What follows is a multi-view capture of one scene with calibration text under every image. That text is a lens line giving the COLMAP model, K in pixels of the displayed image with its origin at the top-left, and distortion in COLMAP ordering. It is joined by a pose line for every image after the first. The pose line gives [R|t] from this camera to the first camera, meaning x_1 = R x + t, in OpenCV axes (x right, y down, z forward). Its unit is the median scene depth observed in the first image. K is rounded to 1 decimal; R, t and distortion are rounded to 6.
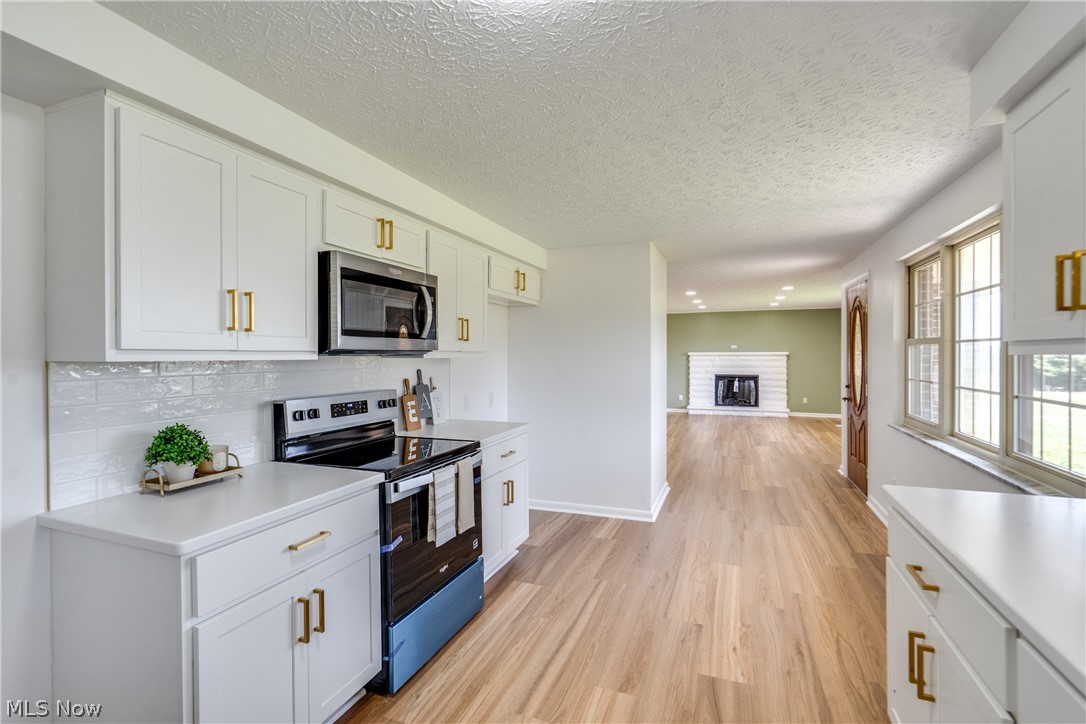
lens RADIAL K [[496.1, 0, 547.8], [0, 496.1, 358.6], [0, 0, 1]] dist [-0.003072, 0.000864]
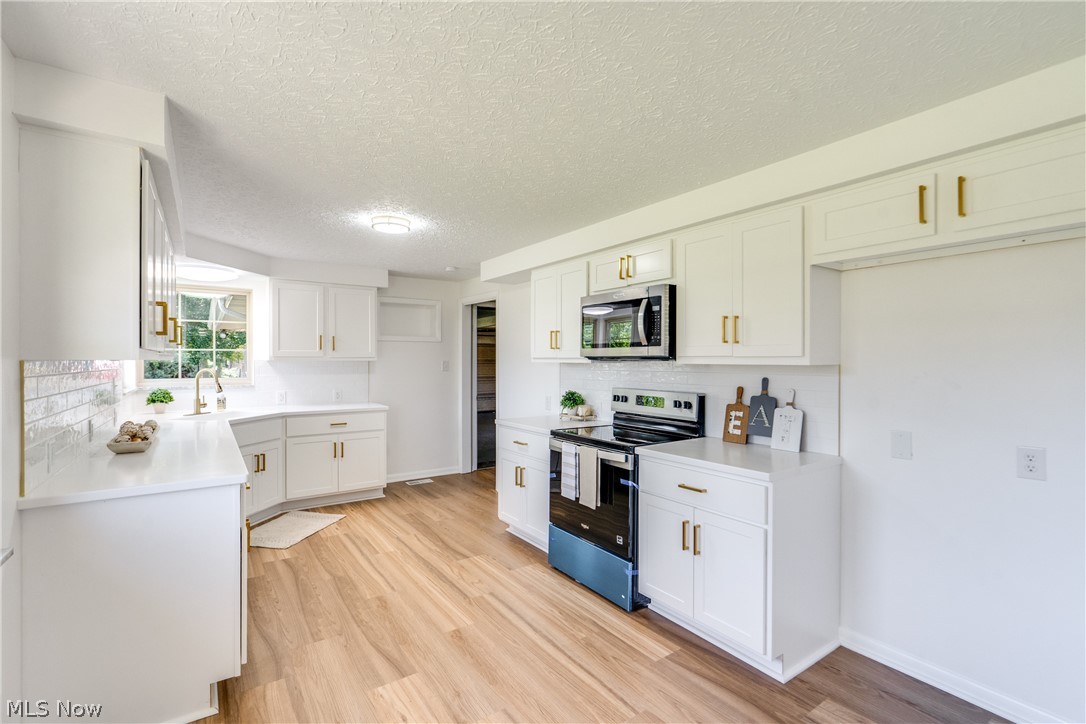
lens RADIAL K [[496.1, 0, 535.5], [0, 496.1, 363.6], [0, 0, 1]] dist [-0.003072, 0.000864]
pose [[-0.574658, 0.006867, -0.818365, 0.697797], [-0.009492, 0.999842, 0.015055, -0.012554], [0.818339, 0.016419, -0.574501, 1.243167]]
